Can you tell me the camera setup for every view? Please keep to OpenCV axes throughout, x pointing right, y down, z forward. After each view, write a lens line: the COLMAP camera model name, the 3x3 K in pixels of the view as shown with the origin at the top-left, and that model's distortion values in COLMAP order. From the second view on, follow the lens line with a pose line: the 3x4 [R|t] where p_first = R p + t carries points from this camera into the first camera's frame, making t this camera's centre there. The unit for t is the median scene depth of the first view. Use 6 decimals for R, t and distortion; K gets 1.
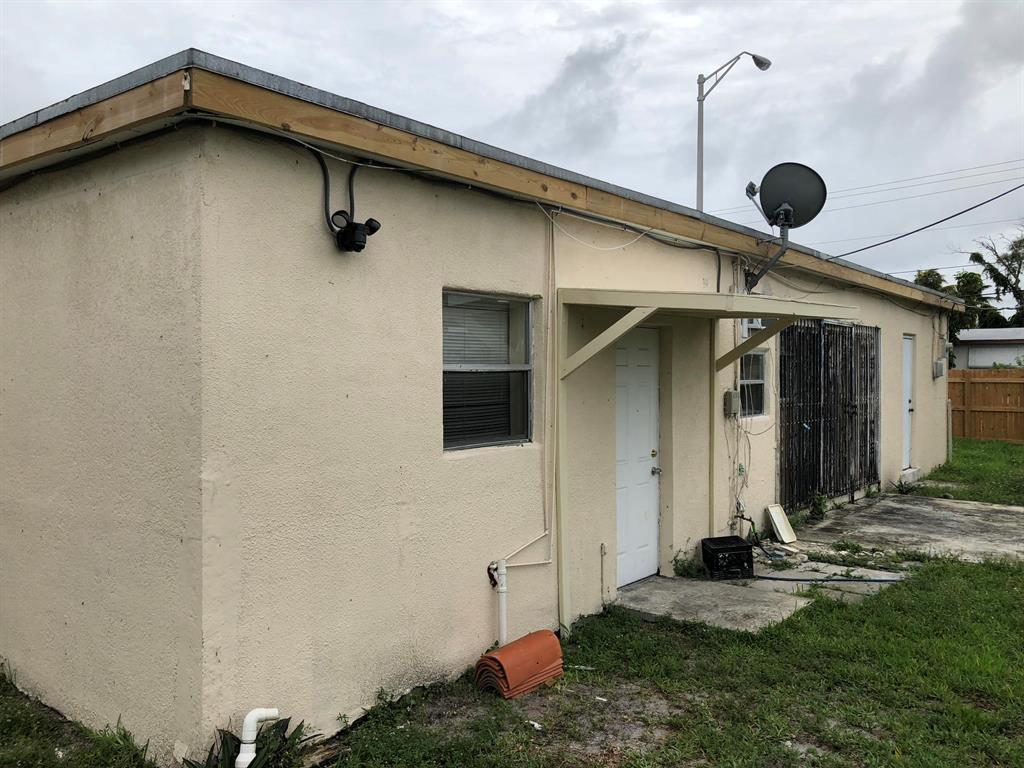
lens RADIAL K [[844.0, 0, 509.5], [0, 844.0, 380.0], [0, 0, 1]] dist [0.036485, -0.051737]
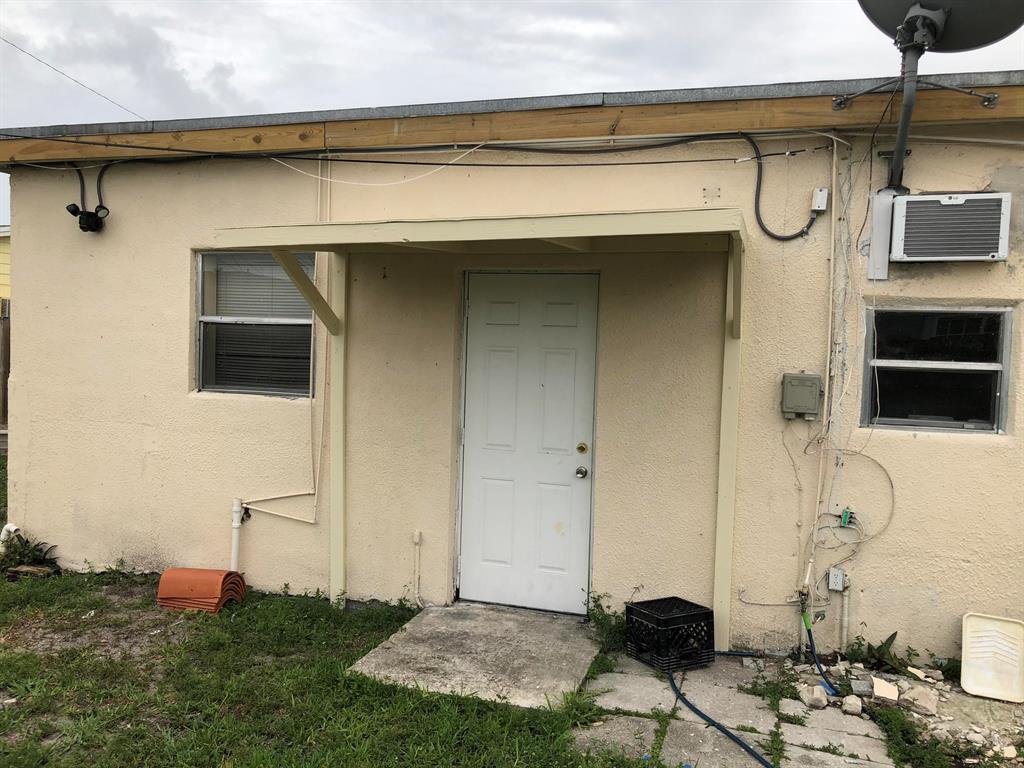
lens RADIAL K [[844.0, 0, 510.1], [0, 844.0, 385.7], [0, 0, 1]] dist [0.036485, -0.051737]
pose [[0.357325, 0.063080, -0.931848, 1.000689], [-0.042101, 0.997790, 0.051400, -0.000643], [0.933031, 0.020865, 0.359191, 0.838407]]
